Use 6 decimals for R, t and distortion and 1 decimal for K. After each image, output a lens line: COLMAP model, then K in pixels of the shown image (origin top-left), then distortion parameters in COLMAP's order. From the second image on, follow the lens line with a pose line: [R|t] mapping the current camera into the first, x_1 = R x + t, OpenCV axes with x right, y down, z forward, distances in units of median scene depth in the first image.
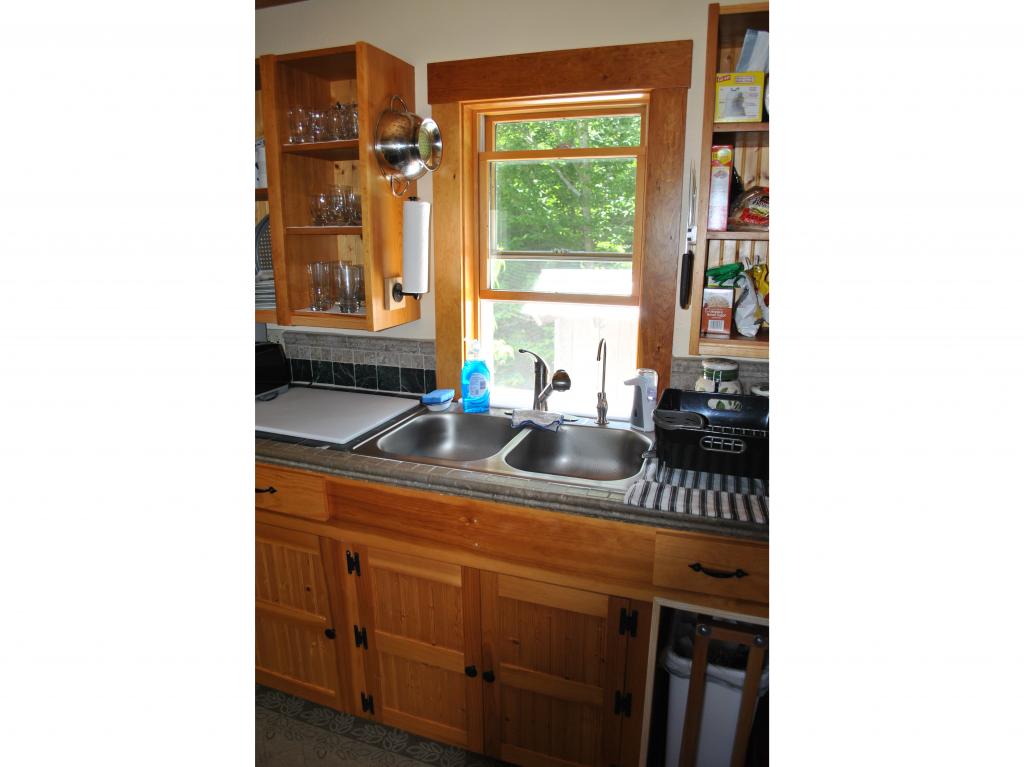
lens RADIAL K [[604.5, 0, 512.0], [0, 604.5, 383.5], [0, 0, 1]] dist [-0.079759, 0.000839]
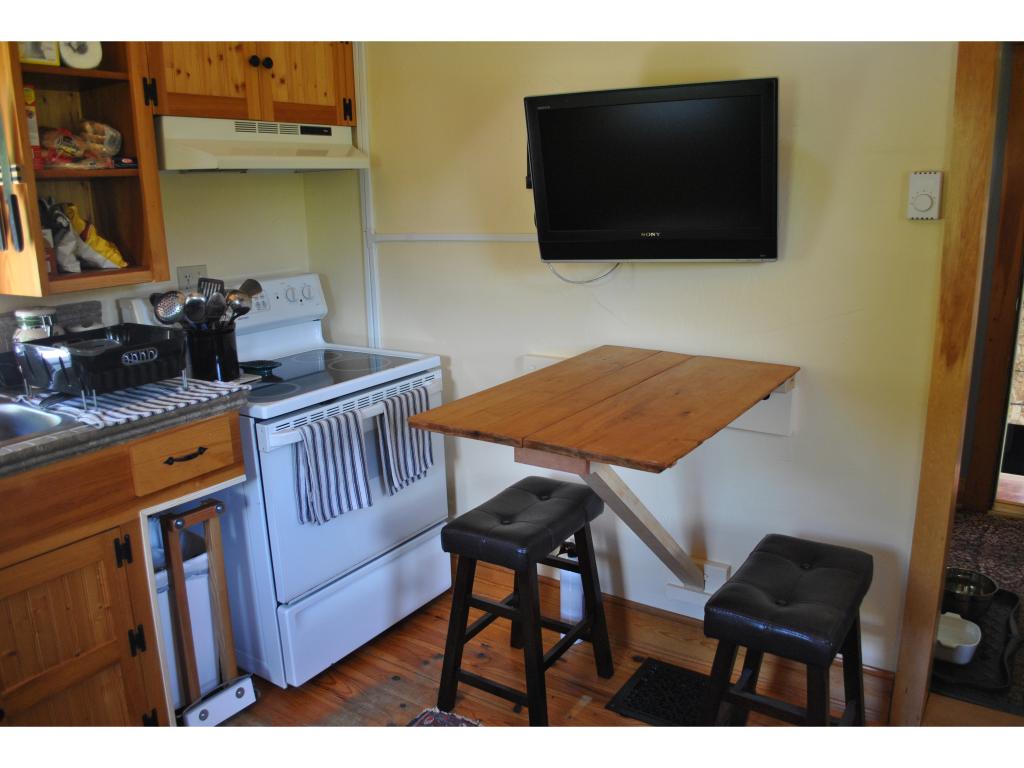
lens RADIAL K [[807.8, 0, 512.0], [0, 807.8, 384.0], [0, 0, 1]] dist [-0.080463, 0.009474]
pose [[0.239310, -0.235462, 0.941960, -0.726394], [0.257005, 0.950907, 0.172405, 0.061012], [-0.936311, 0.200831, 0.288077, -0.052921]]
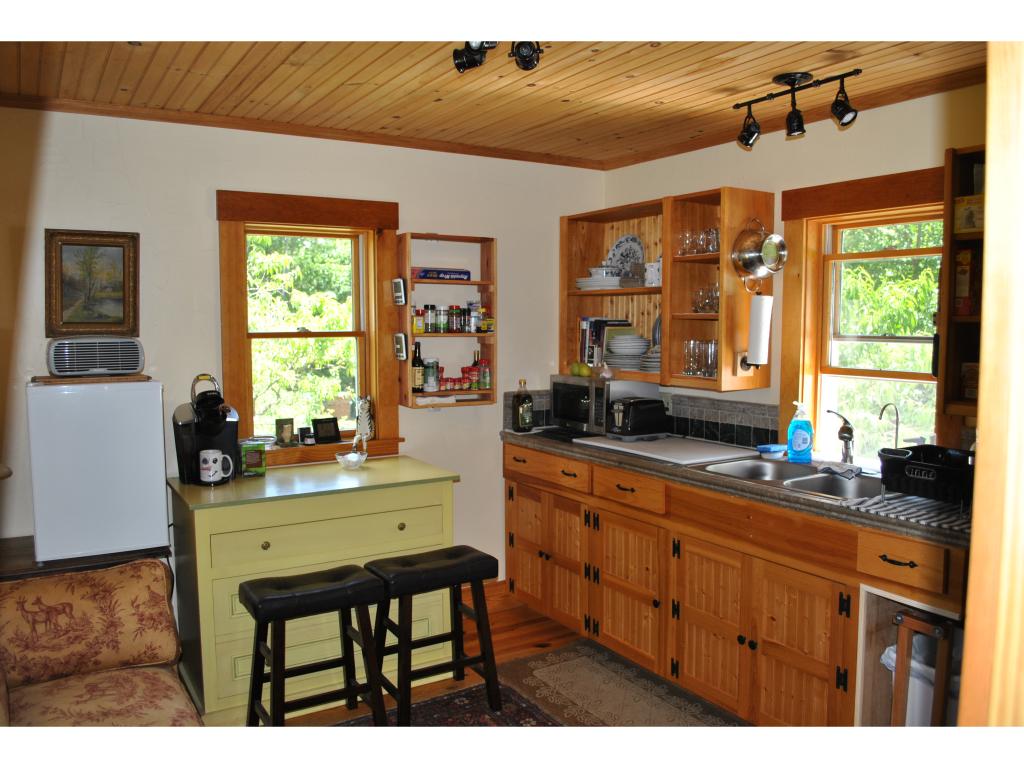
lens RADIAL K [[807.8, 0, 512.0], [0, 807.8, 384.0], [0, 0, 1]] dist [-0.080463, 0.009474]
pose [[0.783858, 0.044734, -0.619326, 0.587590], [-0.147938, 0.982135, -0.116300, 0.202071], [0.603059, 0.182784, 0.776472, -0.771796]]
